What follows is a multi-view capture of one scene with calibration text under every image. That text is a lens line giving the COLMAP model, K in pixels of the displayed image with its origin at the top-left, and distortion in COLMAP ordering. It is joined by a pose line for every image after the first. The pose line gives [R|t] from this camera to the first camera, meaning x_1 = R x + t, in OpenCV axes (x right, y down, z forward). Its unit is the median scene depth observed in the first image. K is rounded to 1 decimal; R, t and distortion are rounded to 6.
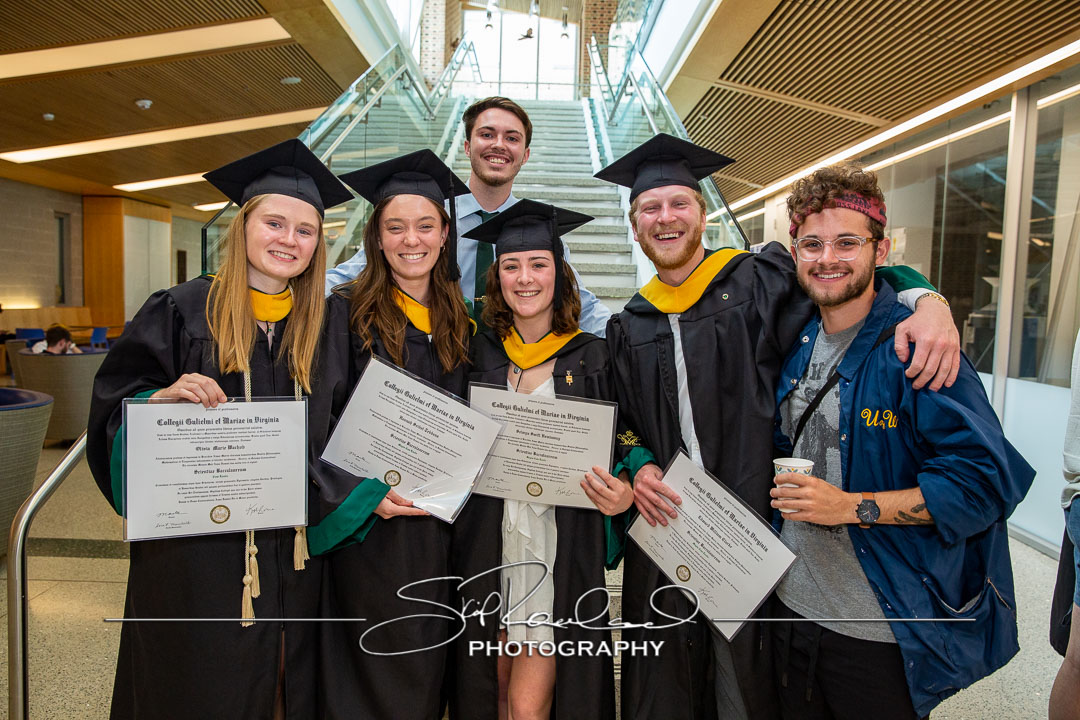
lens RADIAL K [[833.3, 0, 535.3], [0, 833.3, 362.4], [0, 0, 1]] dist [-0.007872, 0.003453]
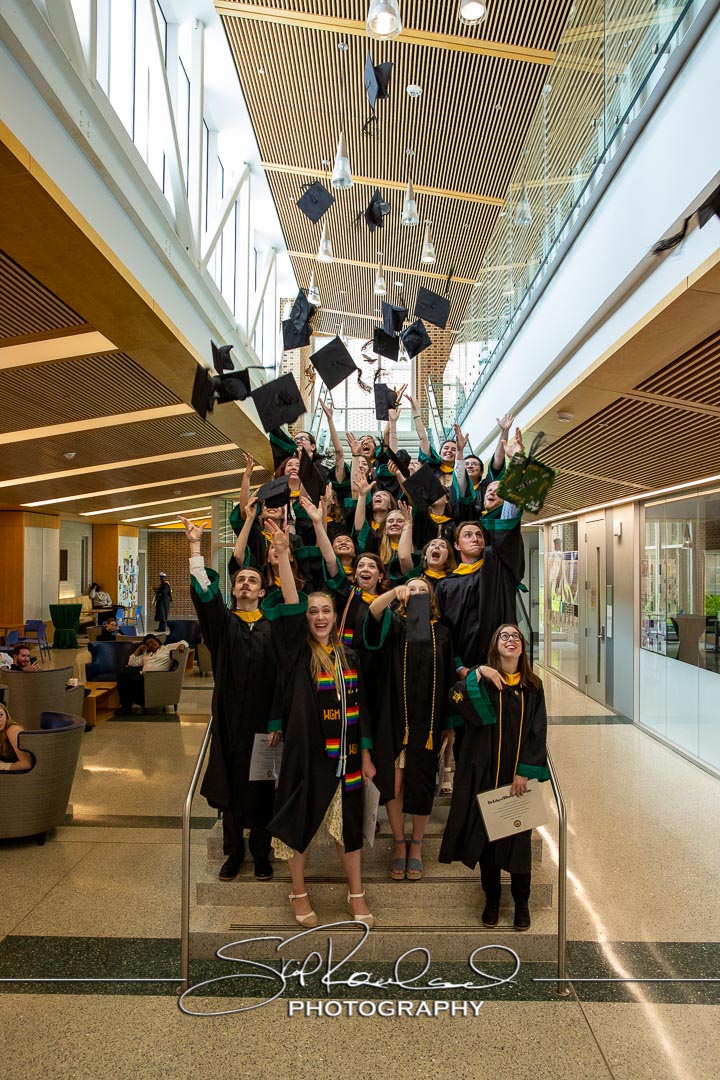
lens RADIAL K [[833.3, 0, 359.8], [0, 833.3, 541.9], [0, 0, 1]] dist [-0.007872, 0.003453]
pose [[0.999485, -0.027090, -0.017172, -0.012435], [0.025247, 0.994694, -0.099731, -0.030280], [0.019783, 0.099246, 0.994866, -0.134012]]
